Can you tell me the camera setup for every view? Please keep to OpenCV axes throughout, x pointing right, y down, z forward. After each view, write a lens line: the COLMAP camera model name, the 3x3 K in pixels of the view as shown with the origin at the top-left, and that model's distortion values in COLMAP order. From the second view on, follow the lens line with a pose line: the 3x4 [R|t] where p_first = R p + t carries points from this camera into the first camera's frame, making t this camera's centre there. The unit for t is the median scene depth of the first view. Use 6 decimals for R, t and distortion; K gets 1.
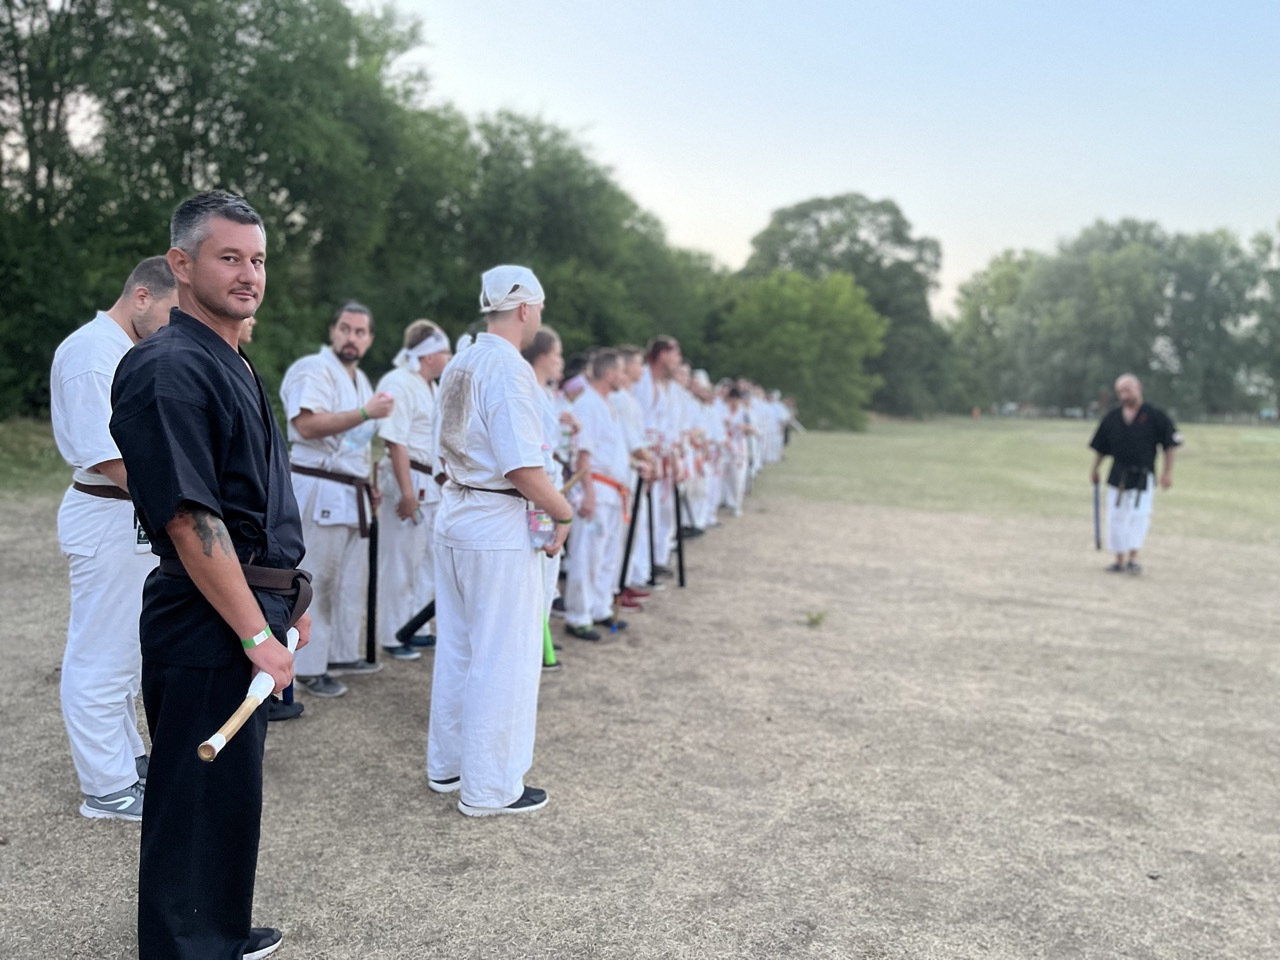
lens RADIAL K [[994.5, 0, 637.4], [0, 994.5, 474.6], [0, 0, 1]] dist [0.055437, -0.054788]
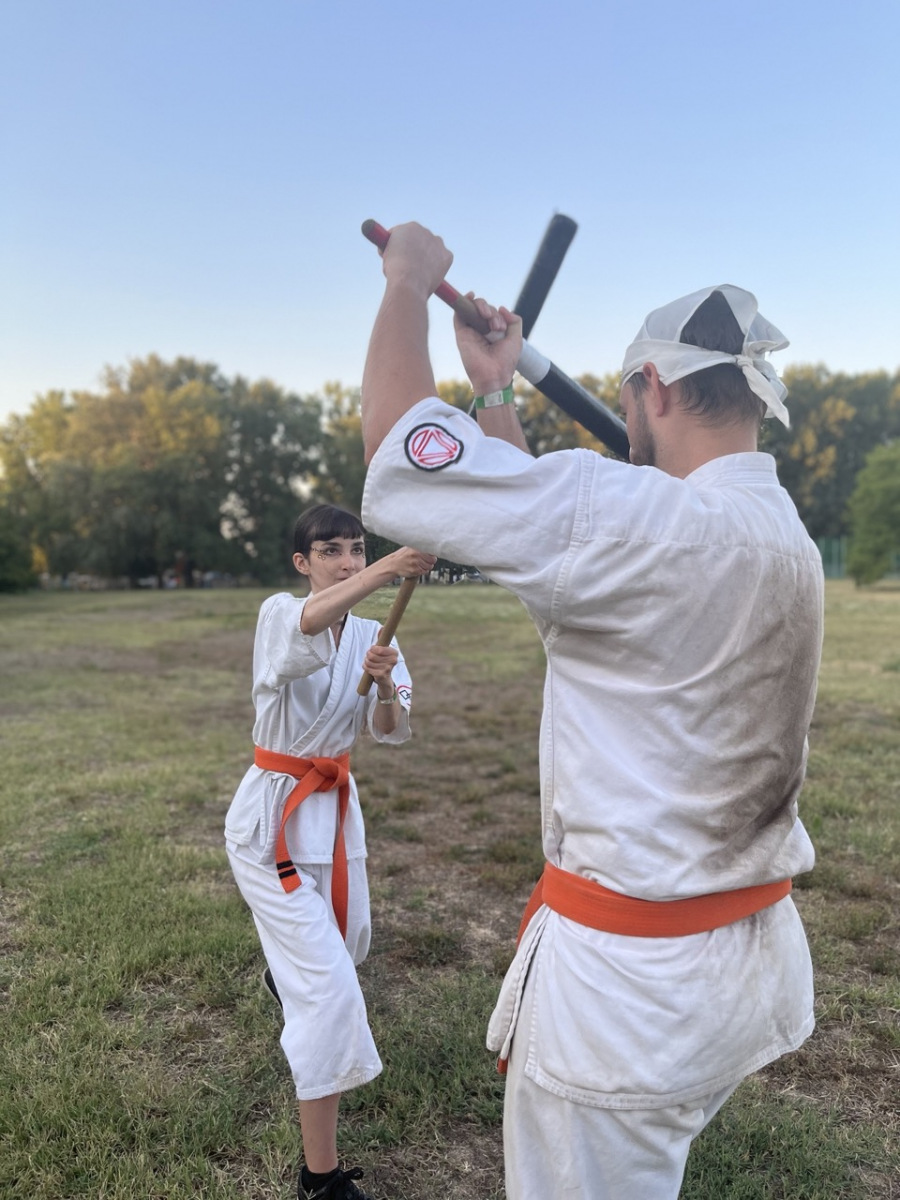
lens RADIAL K [[932.4, 0, 449.0], [0, 932.4, 601.3], [0, 0, 1]] dist [0.055437, -0.054788]
pose [[0.758943, -0.061807, 0.648217, 0.199839], [0.092386, 0.995635, -0.013235, -0.020232], [-0.644569, 0.069931, 0.761341, 0.409512]]
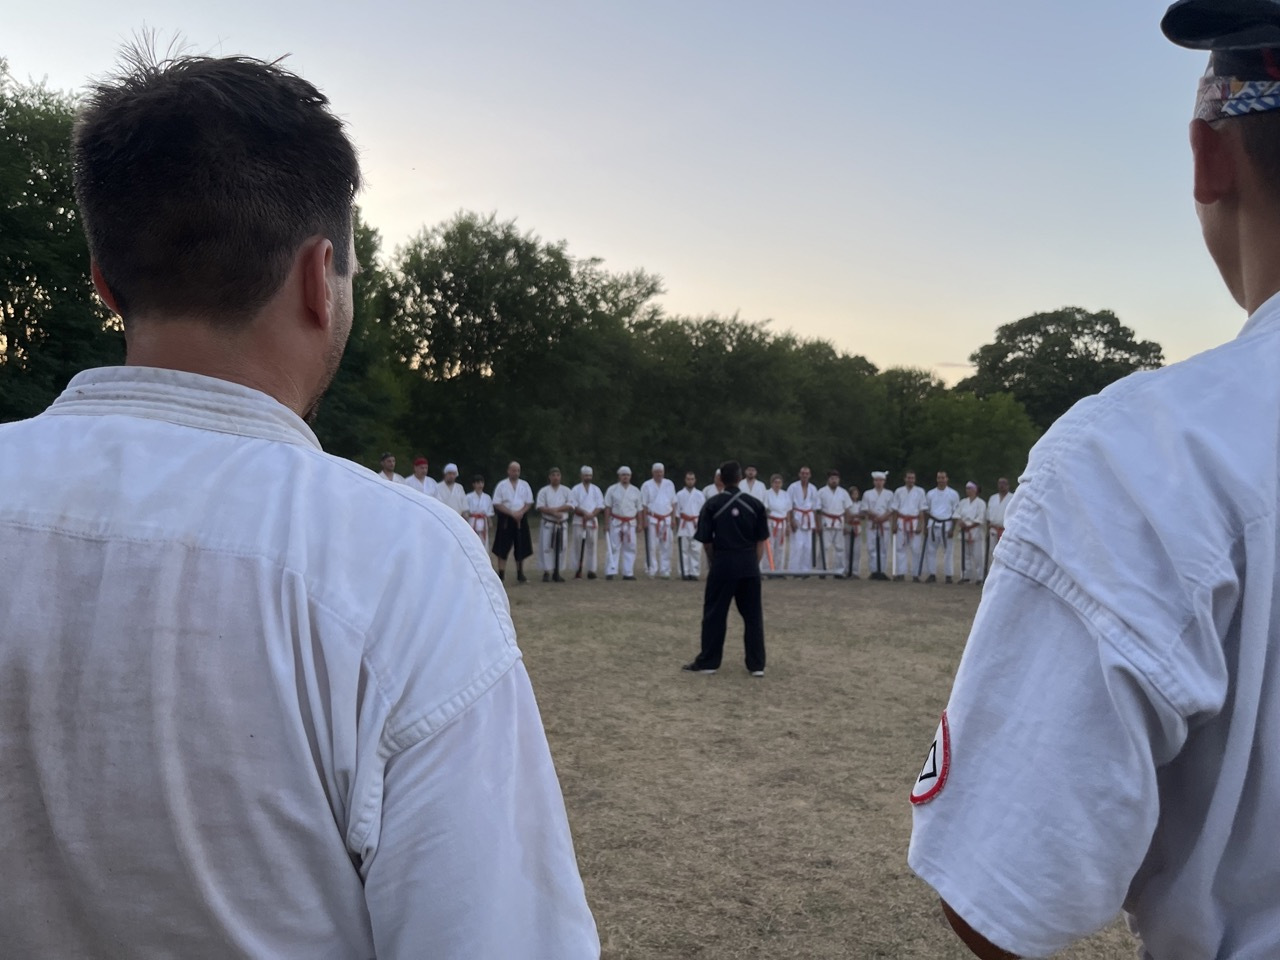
lens RADIAL K [[994.5, 0, 642.4], [0, 994.5, 475.6], [0, 0, 1]] dist [0.055437, -0.054788]
pose [[0.951466, -0.027651, -0.306509, 0.095569], [-0.001663, 0.995479, -0.094967, 0.016095], [0.307749, 0.090868, 0.947119, -0.207971]]
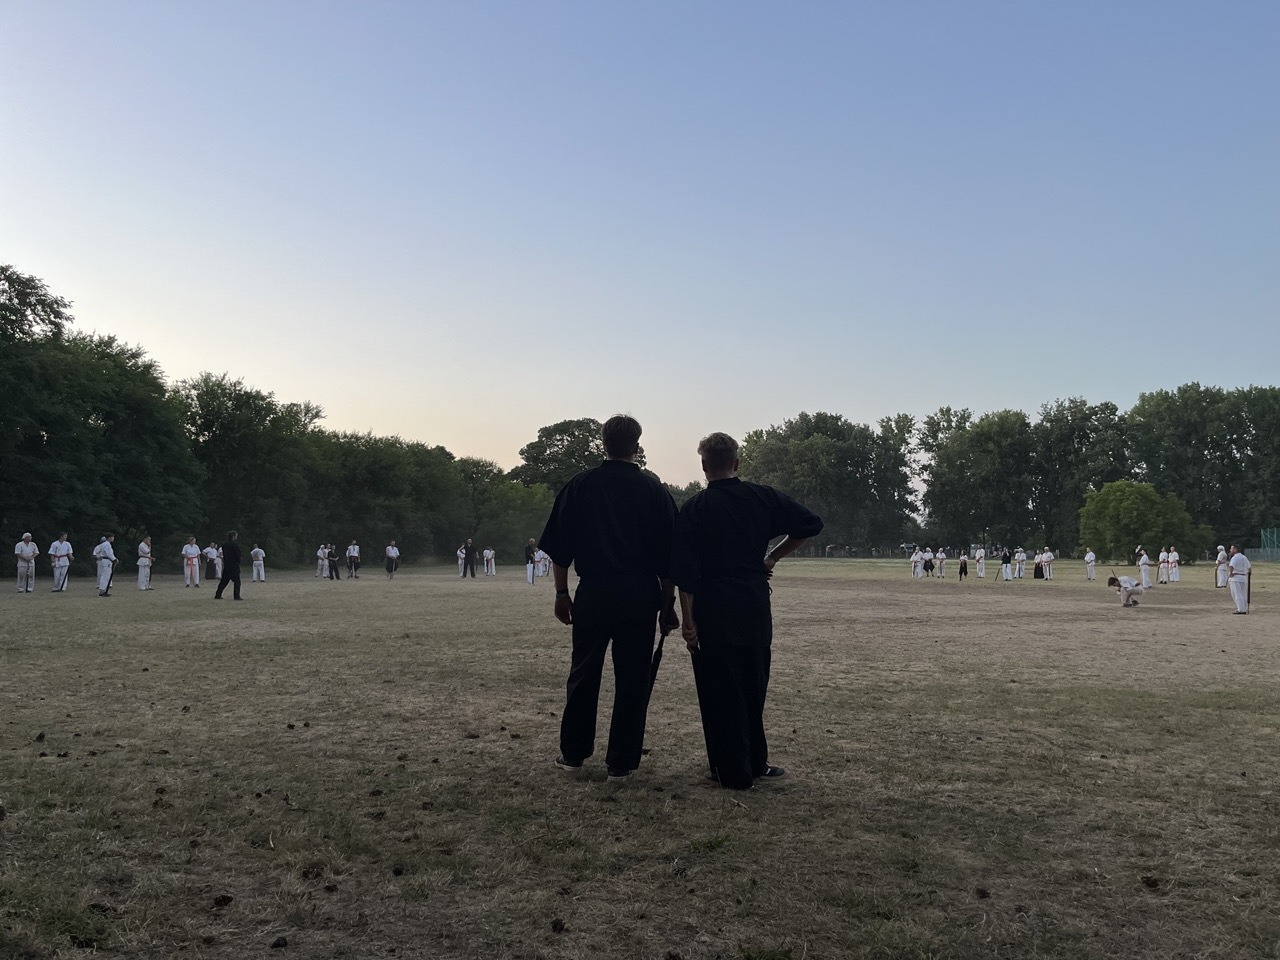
lens RADIAL K [[994.5, 0, 641.2], [0, 994.5, 481.9], [0, 0, 1]] dist [0.055437, -0.054788]
pose [[0.991937, -0.022962, 0.124631, 0.097433], [0.040451, 0.989371, -0.139674, 0.044557], [-0.120099, 0.143589, 0.982323, -0.557395]]
